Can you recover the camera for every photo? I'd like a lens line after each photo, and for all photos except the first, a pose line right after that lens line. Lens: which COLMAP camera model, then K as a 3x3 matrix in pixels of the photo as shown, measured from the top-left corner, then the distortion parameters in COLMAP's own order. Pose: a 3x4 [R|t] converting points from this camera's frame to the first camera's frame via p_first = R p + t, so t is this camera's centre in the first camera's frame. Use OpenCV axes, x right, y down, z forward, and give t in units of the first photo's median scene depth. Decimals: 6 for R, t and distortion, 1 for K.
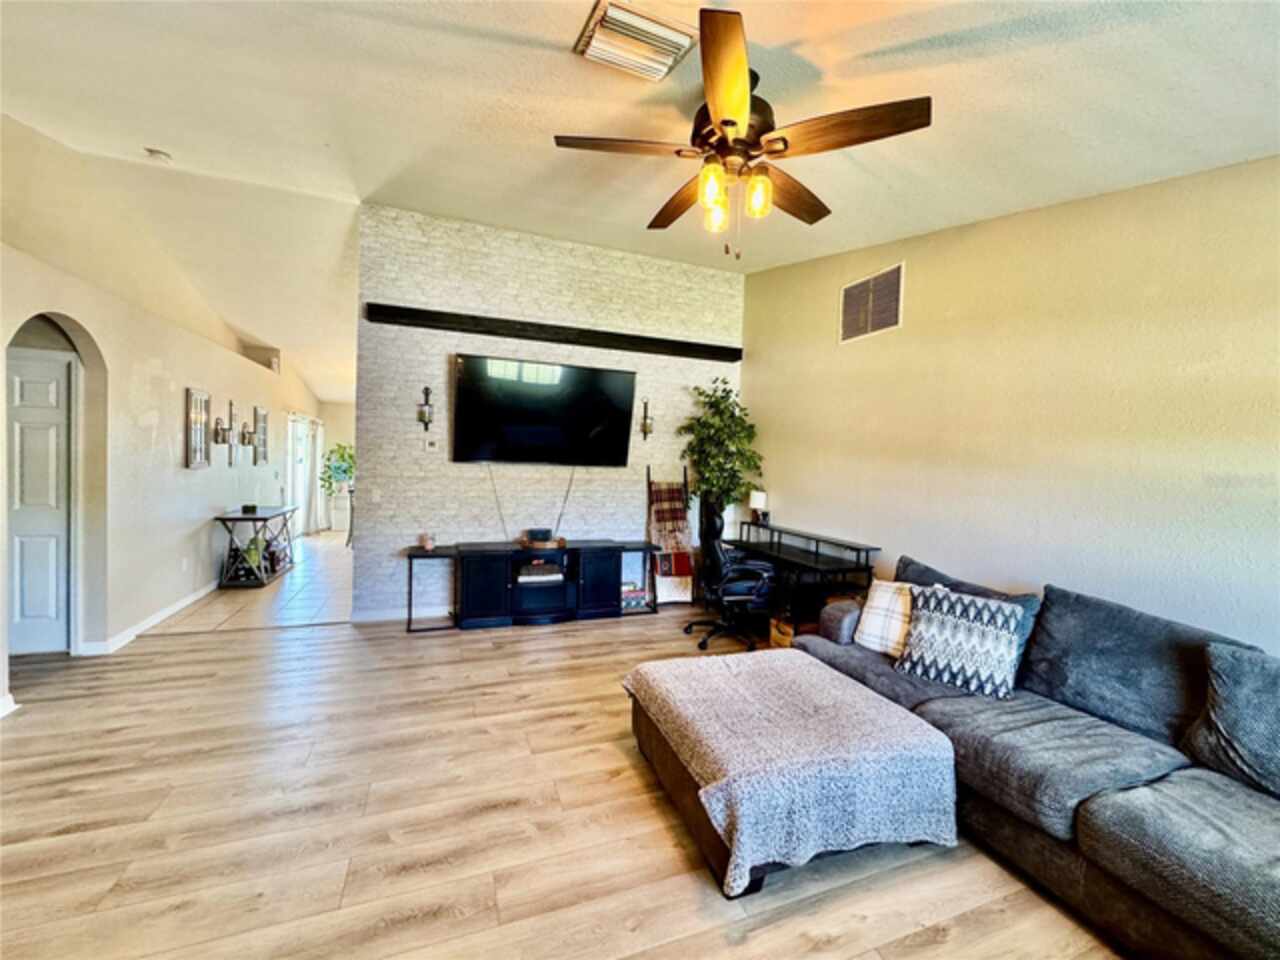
lens RADIAL K [[509.7, 0, 640.0], [0, 509.7, 480.0], [0, 0, 1]] dist [-0.002883, 0.000243]
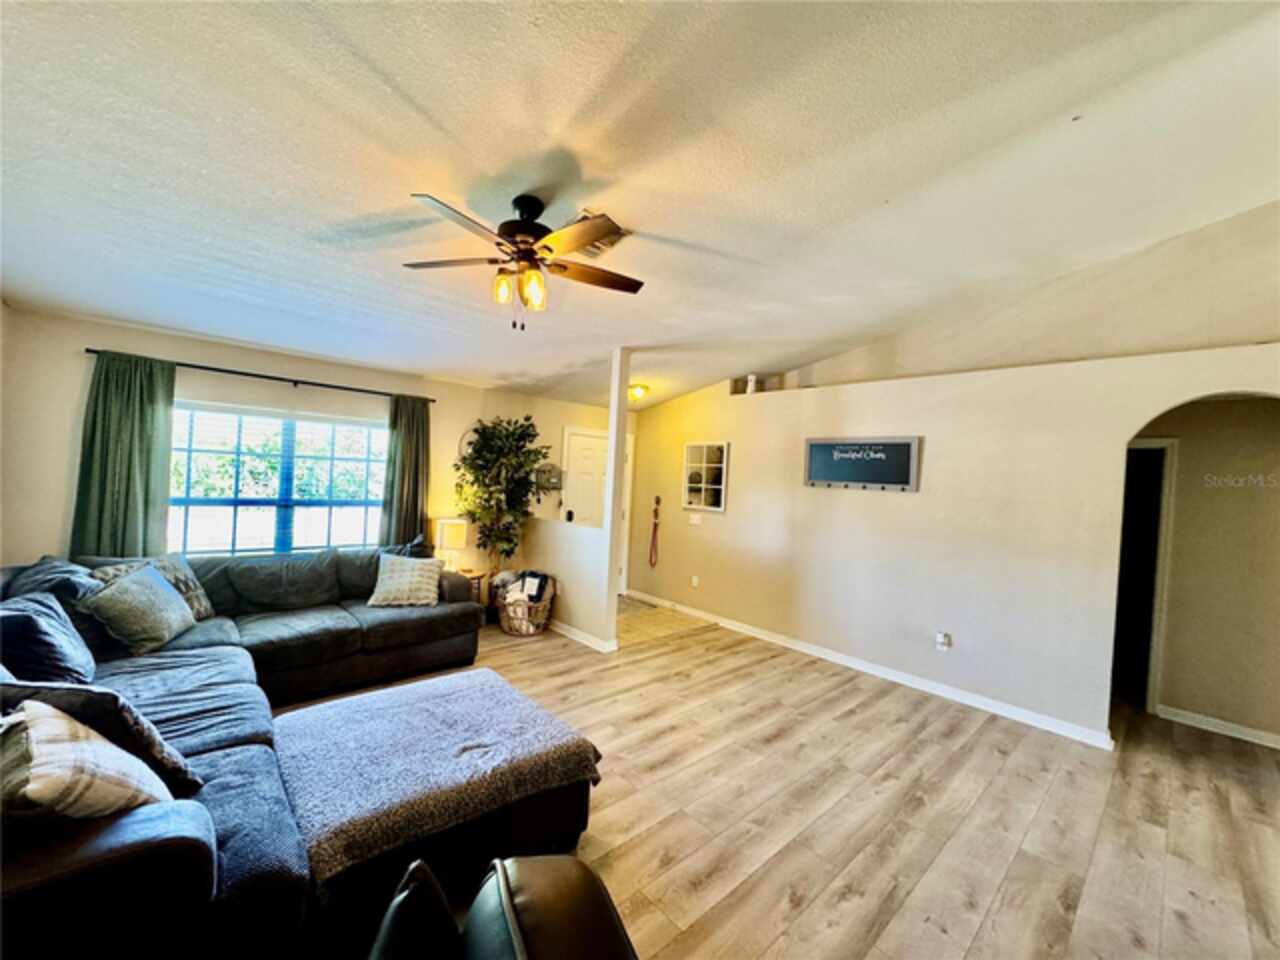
lens RADIAL K [[509.7, 0, 640.0], [0, 509.7, 480.0], [0, 0, 1]] dist [-0.002883, 0.000243]
pose [[-0.923757, -0.087236, -0.372911, 0.208701], [-0.105461, 0.994009, 0.028714, -0.071122], [0.368172, 0.065852, -0.927423, 1.413497]]
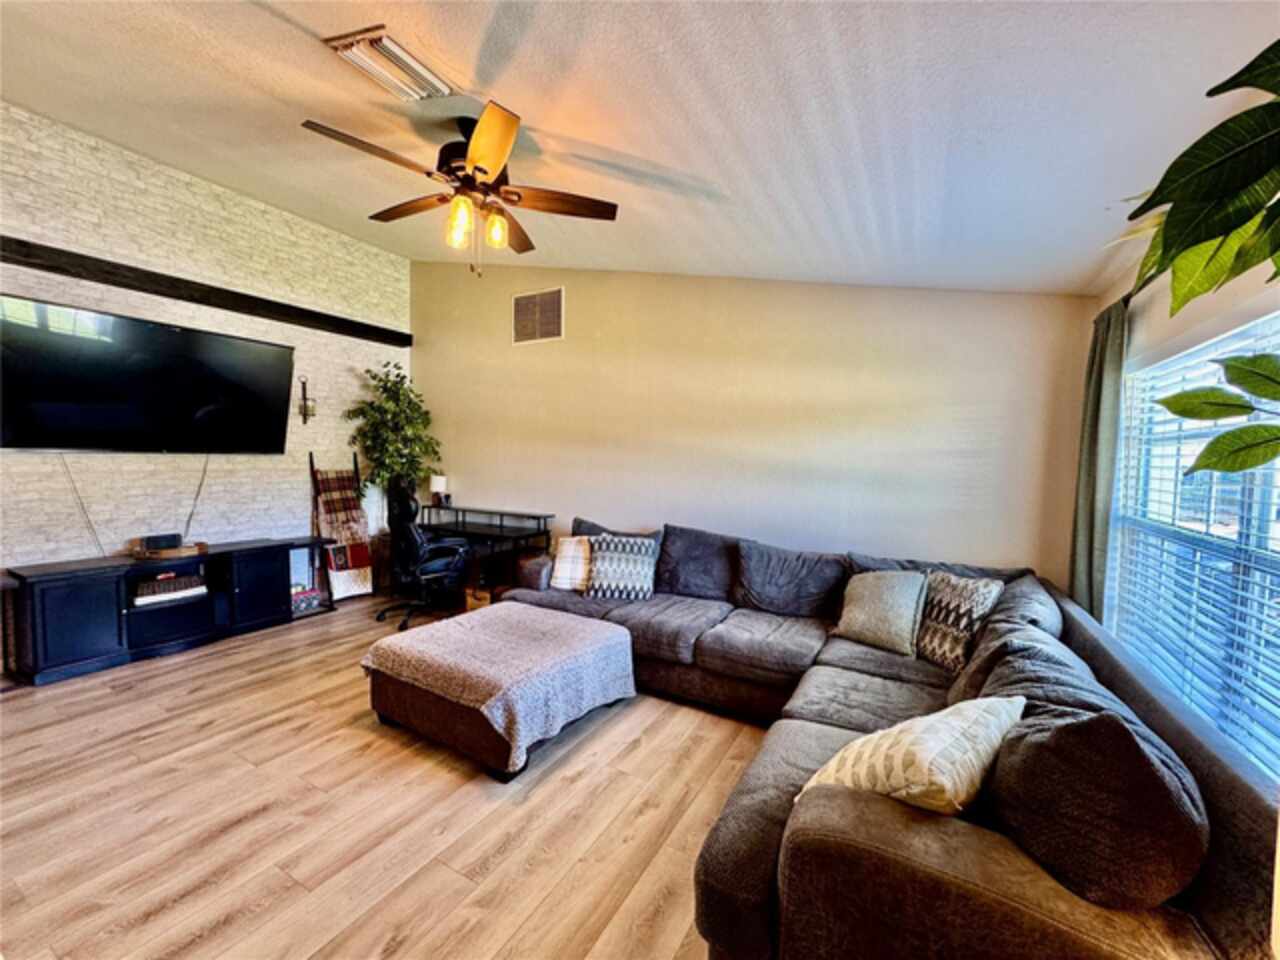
lens RADIAL K [[509.7, 0, 640.0], [0, 509.7, 480.0], [0, 0, 1]] dist [-0.002883, 0.000243]
pose [[0.767886, -0.048985, 0.638710, -0.188351], [0.032580, 0.998768, 0.037430, 0.009577], [-0.639757, -0.007933, 0.768536, -0.108903]]
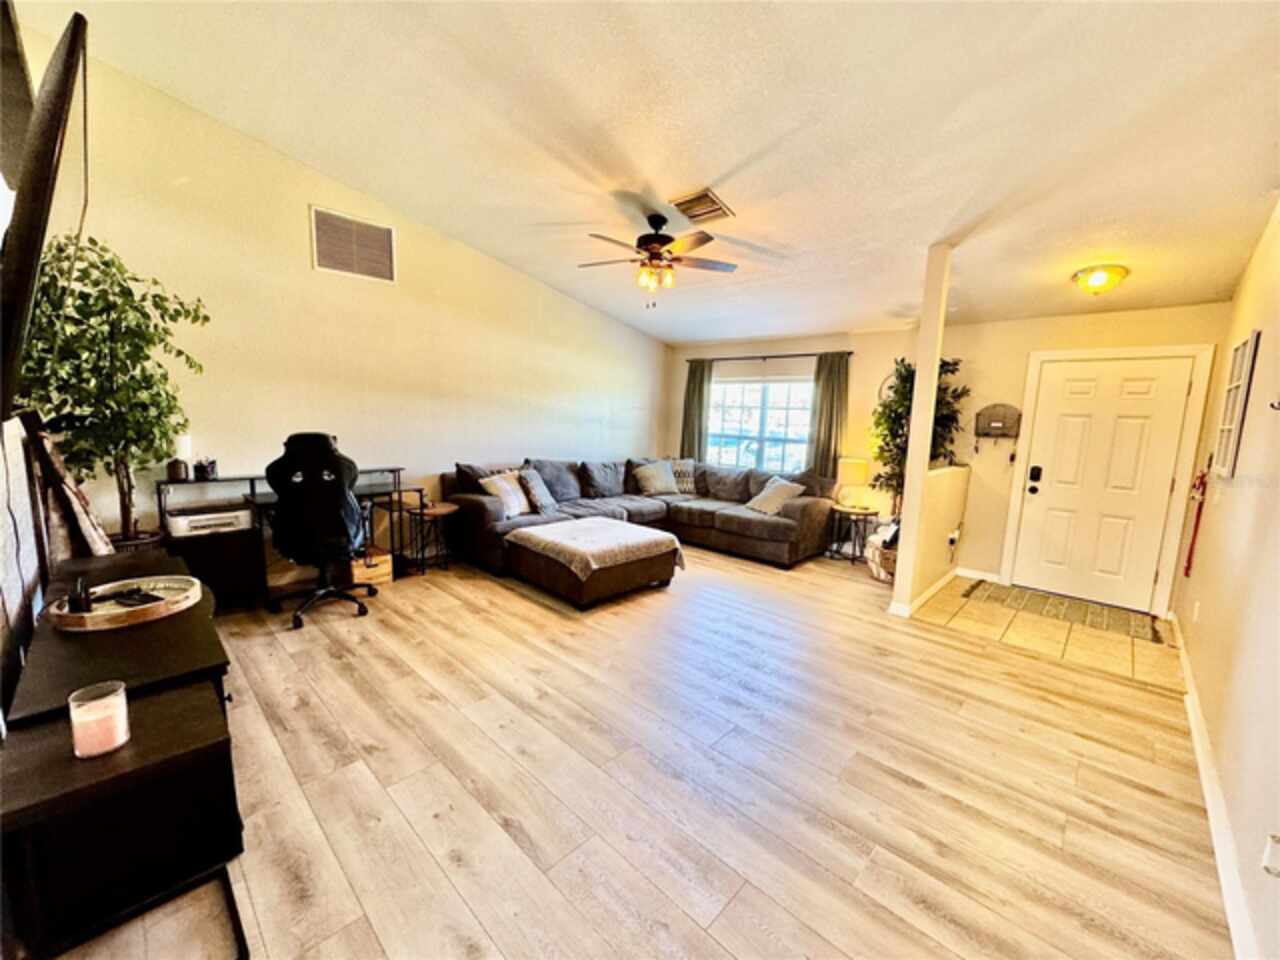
lens RADIAL K [[509.7, 0, 640.0], [0, 509.7, 480.0], [0, 0, 1]] dist [-0.002883, 0.000243]
pose [[-0.423671, -0.172156, 0.889306, -1.029264], [-0.013688, 0.982878, 0.183749, -0.080802], [-0.905713, 0.065676, -0.418773, 1.152263]]
